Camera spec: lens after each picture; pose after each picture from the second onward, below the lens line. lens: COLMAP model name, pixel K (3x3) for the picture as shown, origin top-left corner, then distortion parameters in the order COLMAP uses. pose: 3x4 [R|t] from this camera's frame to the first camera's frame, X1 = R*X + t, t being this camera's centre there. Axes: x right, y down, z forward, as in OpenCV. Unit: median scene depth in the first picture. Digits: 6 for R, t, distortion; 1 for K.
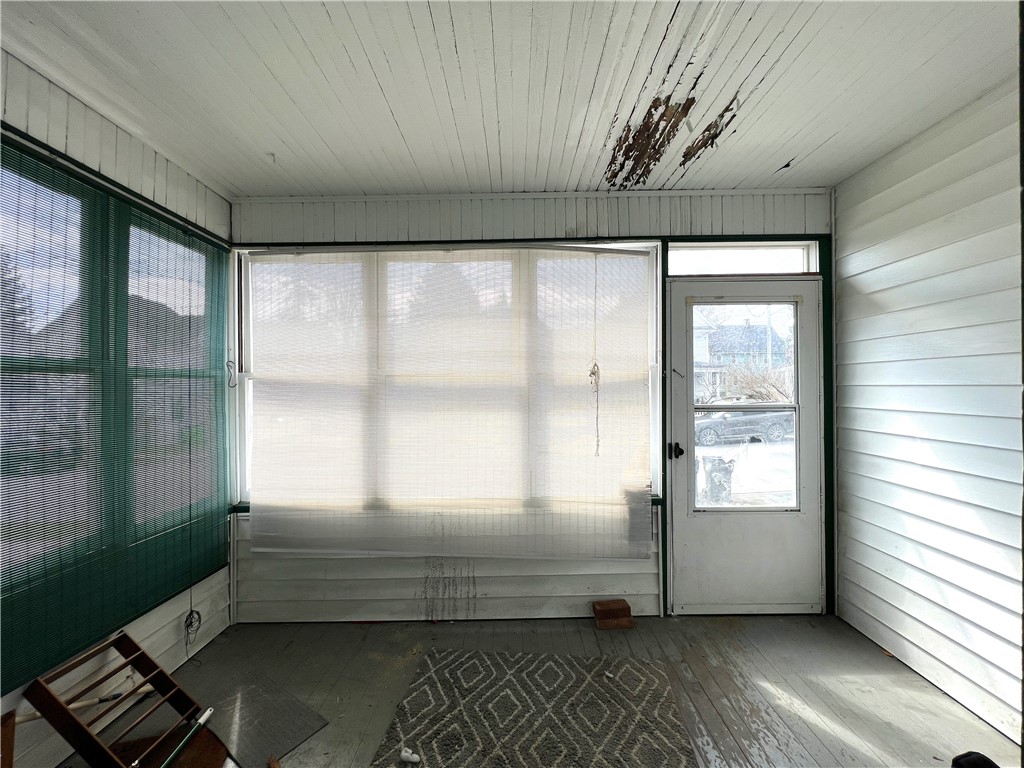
lens RADIAL K [[416.9, 0, 515.4], [0, 416.9, 382.2], [0, 0, 1]] dist [-0.000393, 0.000195]
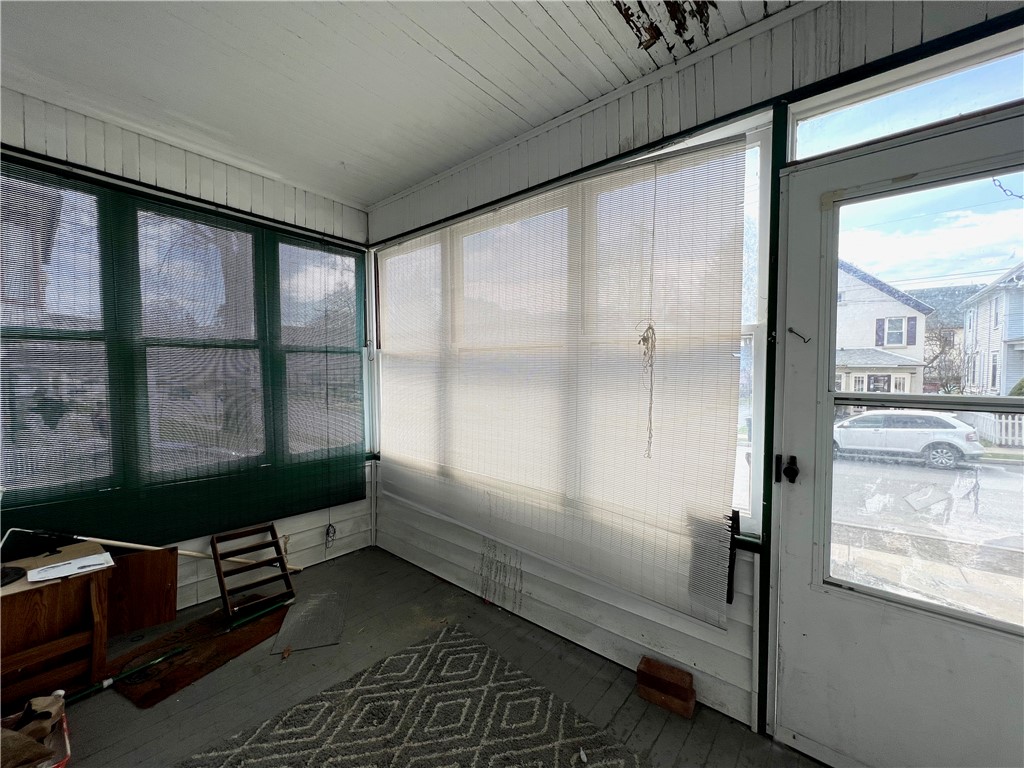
lens RADIAL K [[416.9, 0, 515.4], [0, 416.9, 382.2], [0, 0, 1]] dist [-0.000393, 0.000195]
pose [[0.761193, 0.031193, -0.647775, 0.472855], [-0.002466, 0.998975, 0.045207, 0.018698], [0.648521, -0.032814, 0.760489, 0.321064]]
